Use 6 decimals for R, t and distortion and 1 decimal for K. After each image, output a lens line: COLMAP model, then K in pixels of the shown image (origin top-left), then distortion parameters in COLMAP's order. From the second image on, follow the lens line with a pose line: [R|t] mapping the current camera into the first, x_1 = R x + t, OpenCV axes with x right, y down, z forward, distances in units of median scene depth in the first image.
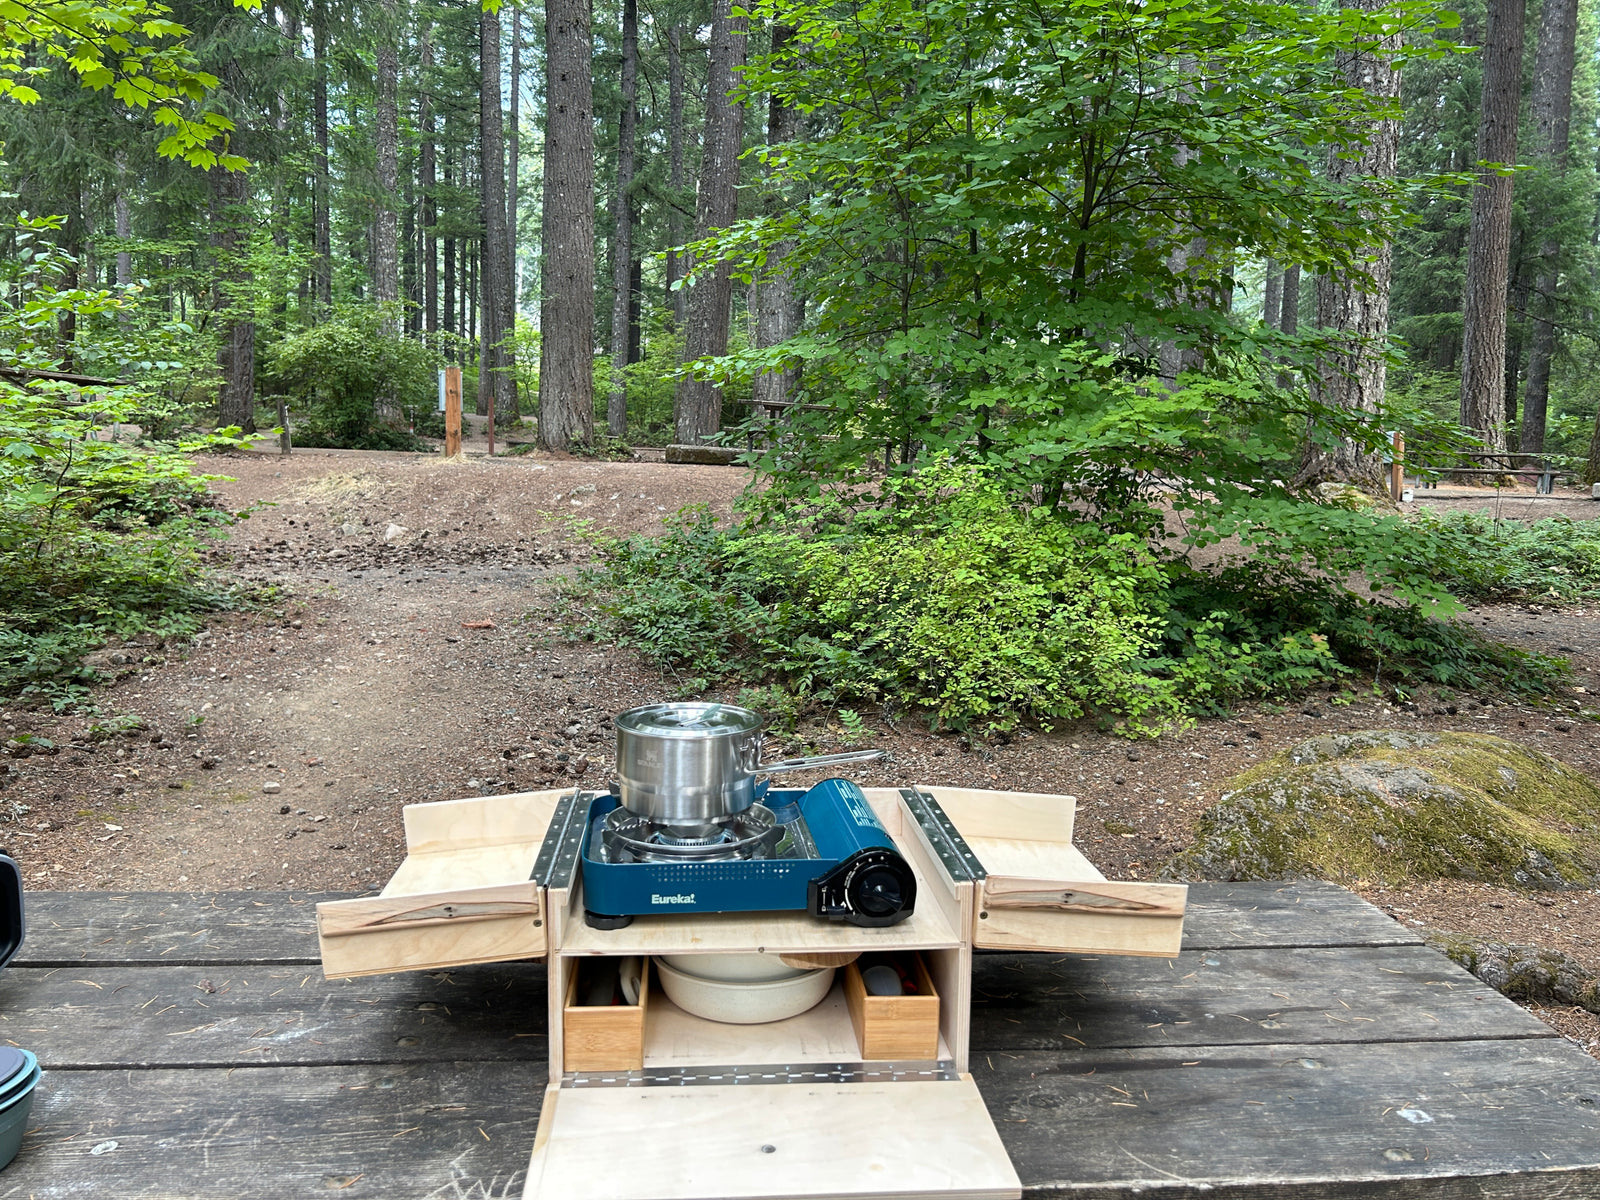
lens RADIAL K [[1214.9, 0, 800.0], [0, 1214.9, 600.0], [0, 0, 1]] dist [0.047976, -0.064045]
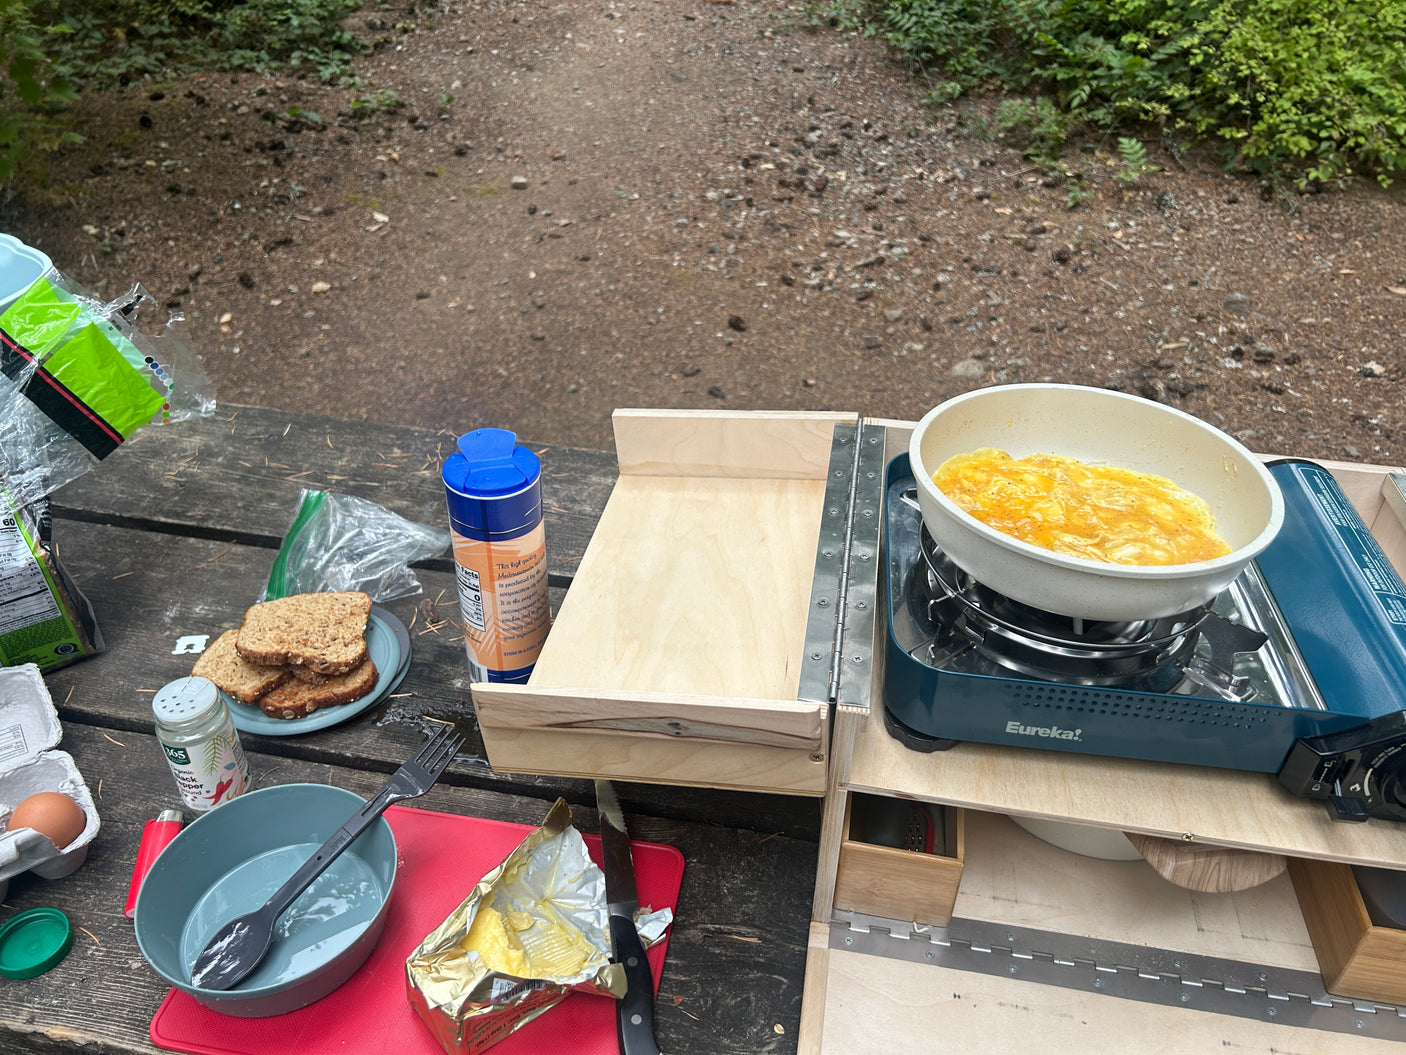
lens RADIAL K [[1028.3, 0, 760.3], [0, 1028.3, 525.6], [0, 0, 1]] dist [0.058055, -0.066132]
pose [[0.975351, 0.127980, -0.179752, -0.044535], [-0.024555, 0.872512, 0.487976, -0.021381], [0.219287, -0.471534, 0.854148, 0.168523]]
